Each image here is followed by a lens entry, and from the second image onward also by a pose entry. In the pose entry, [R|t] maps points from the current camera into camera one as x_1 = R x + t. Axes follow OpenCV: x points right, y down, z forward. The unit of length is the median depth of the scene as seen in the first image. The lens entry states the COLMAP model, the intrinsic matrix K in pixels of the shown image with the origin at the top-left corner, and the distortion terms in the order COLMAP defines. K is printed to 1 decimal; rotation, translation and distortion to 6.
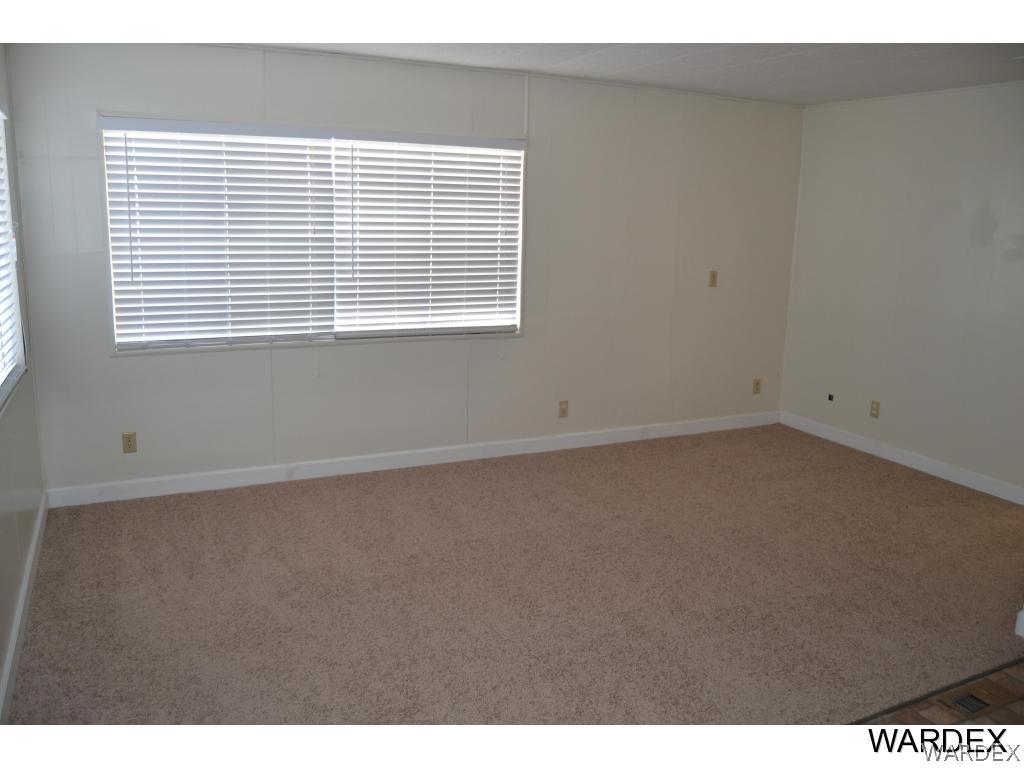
lens RADIAL K [[817.8, 0, 505.9], [0, 817.8, 386.8], [0, 0, 1]] dist [-0.046260, 0.006398]
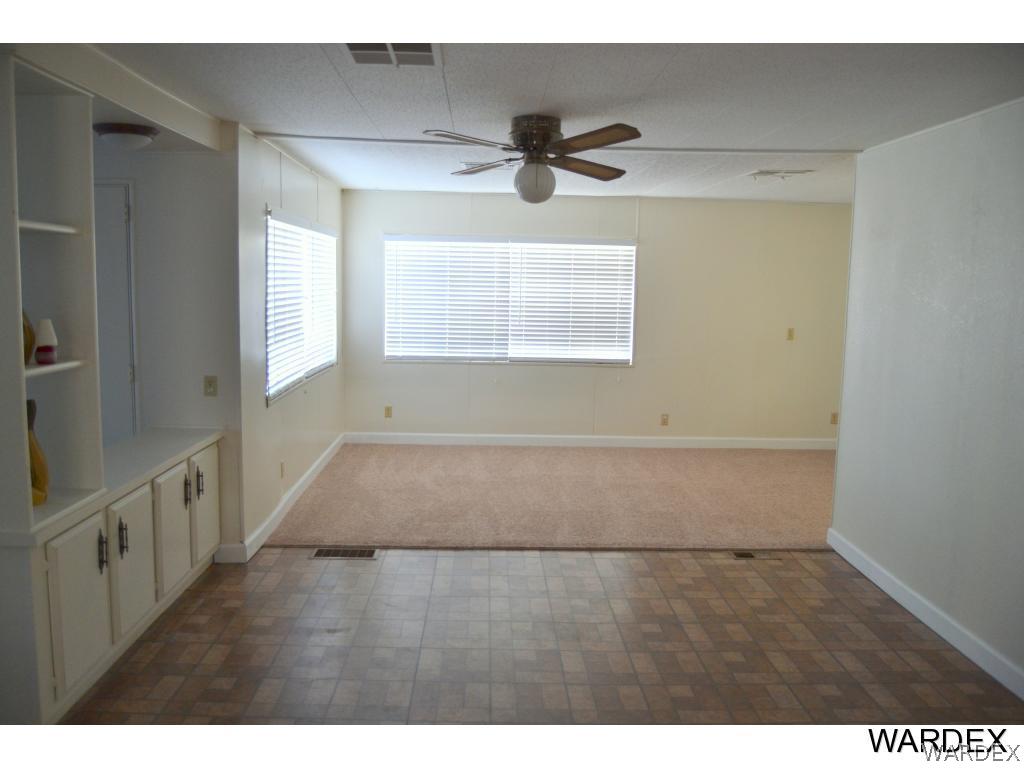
lens RADIAL K [[817.8, 0, 513.0], [0, 817.8, 379.3], [0, 0, 1]] dist [-0.046260, 0.006398]
pose [[0.914636, 0.042338, -0.402055, 0.447019], [-0.084879, 0.992446, -0.088584, 0.118529], [0.395268, 0.115148, 0.911320, -0.476639]]
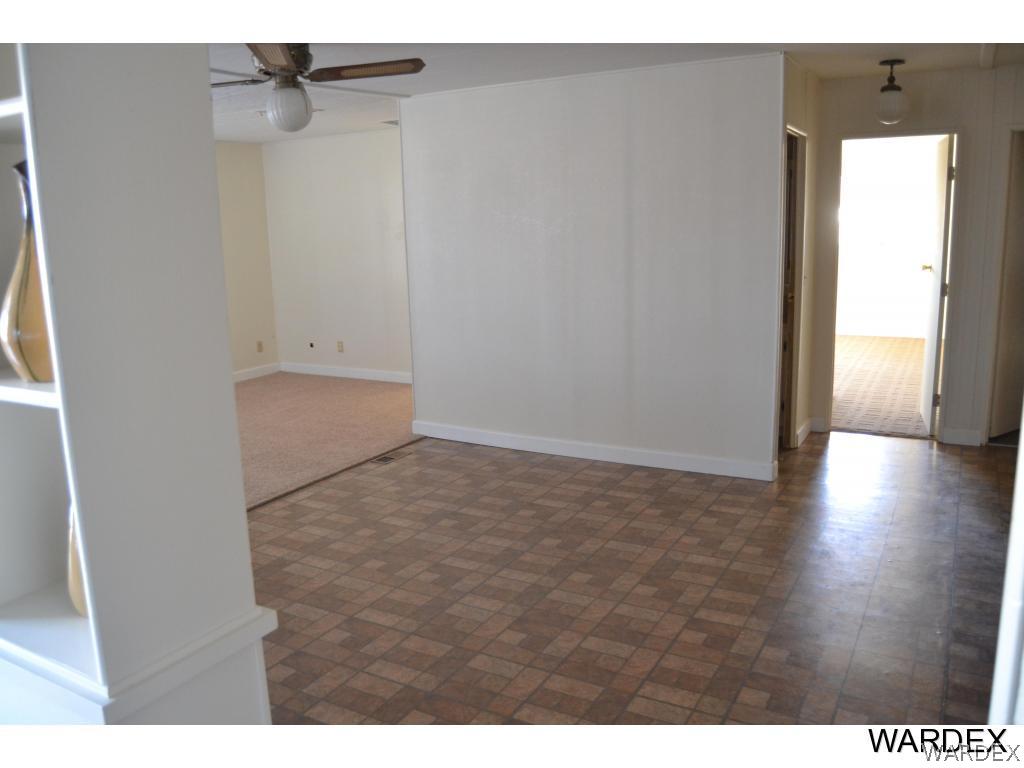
lens RADIAL K [[817.8, 0, 513.9], [0, 817.8, 382.1], [0, 0, 1]] dist [-0.046260, 0.006398]
pose [[0.821438, -0.156628, 0.548368, -0.126548], [0.166895, 0.985472, 0.031473, 0.110002], [-0.545330, 0.065667, 0.835645, -0.469086]]
